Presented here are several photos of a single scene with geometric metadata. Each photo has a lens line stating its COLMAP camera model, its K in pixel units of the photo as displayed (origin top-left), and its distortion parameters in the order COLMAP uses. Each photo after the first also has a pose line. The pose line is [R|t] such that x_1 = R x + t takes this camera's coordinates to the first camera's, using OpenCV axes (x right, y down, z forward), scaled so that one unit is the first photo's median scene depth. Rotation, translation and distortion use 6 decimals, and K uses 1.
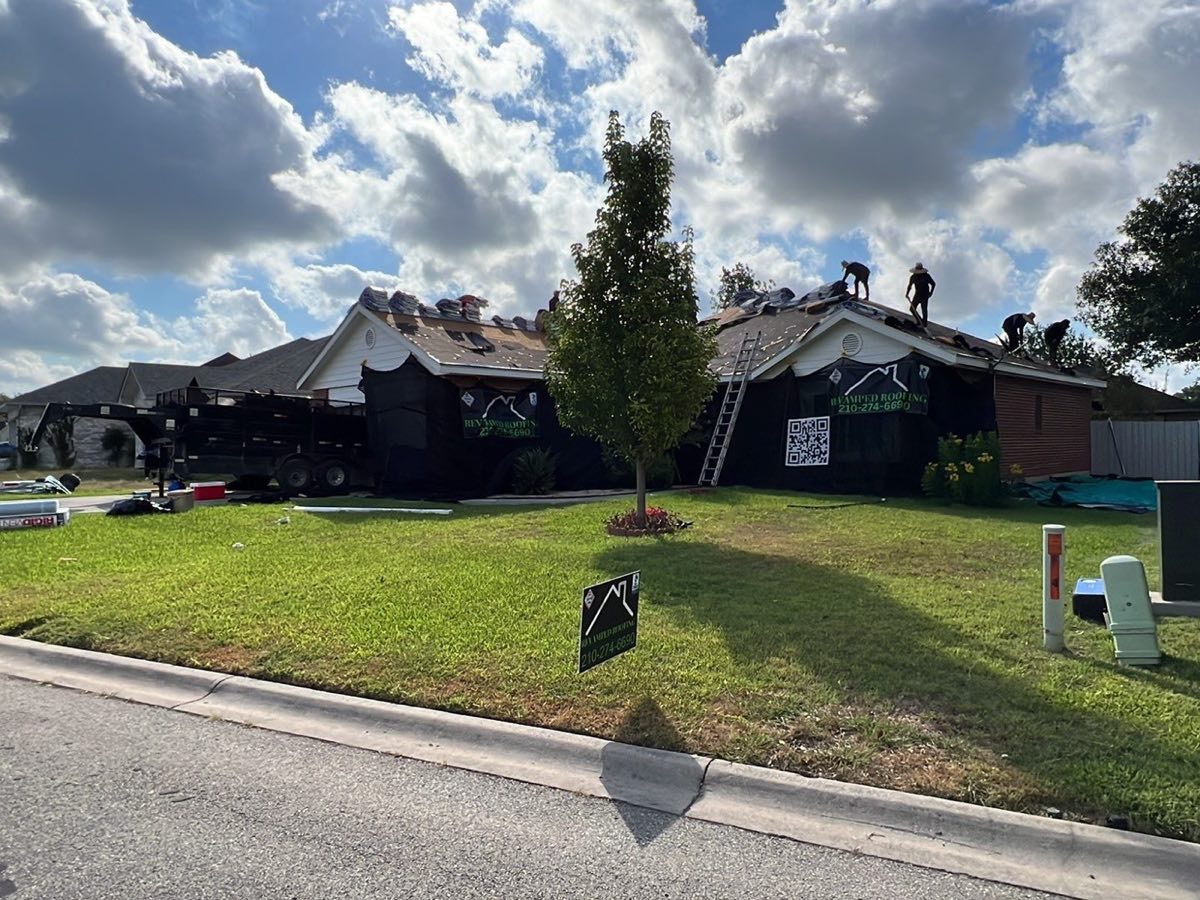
lens RADIAL K [[802.9, 0, 600.0], [0, 802.9, 450.0], [0, 0, 1]] dist [-0.003450, -0.001801]
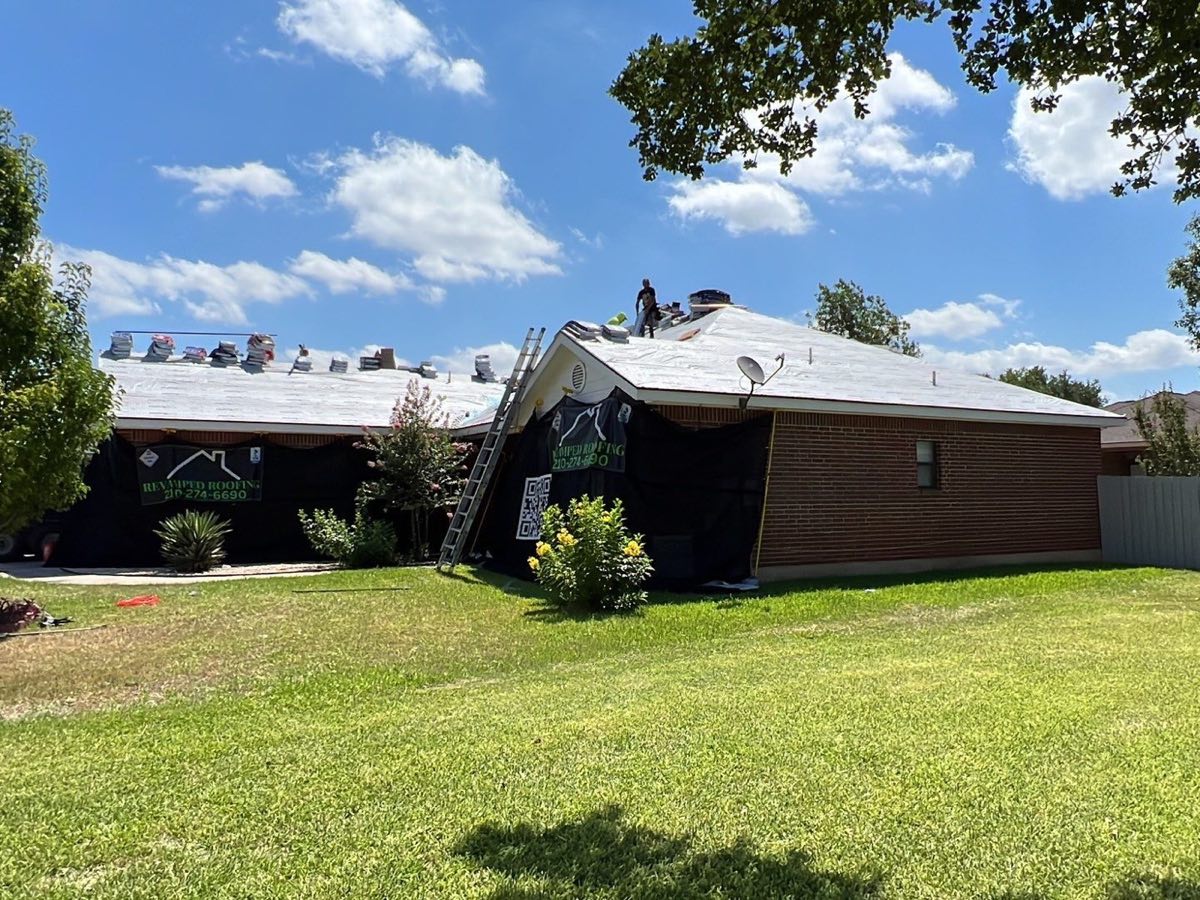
lens RADIAL K [[884.1, 0, 600.9], [0, 884.1, 467.9], [0, 0, 1]] dist [-0.008764, 0.005310]
pose [[0.959257, -0.007002, -0.282449, 0.553873], [-0.003283, 0.999349, -0.035922, -0.018240], [0.282516, 0.035386, 0.958610, 0.221073]]
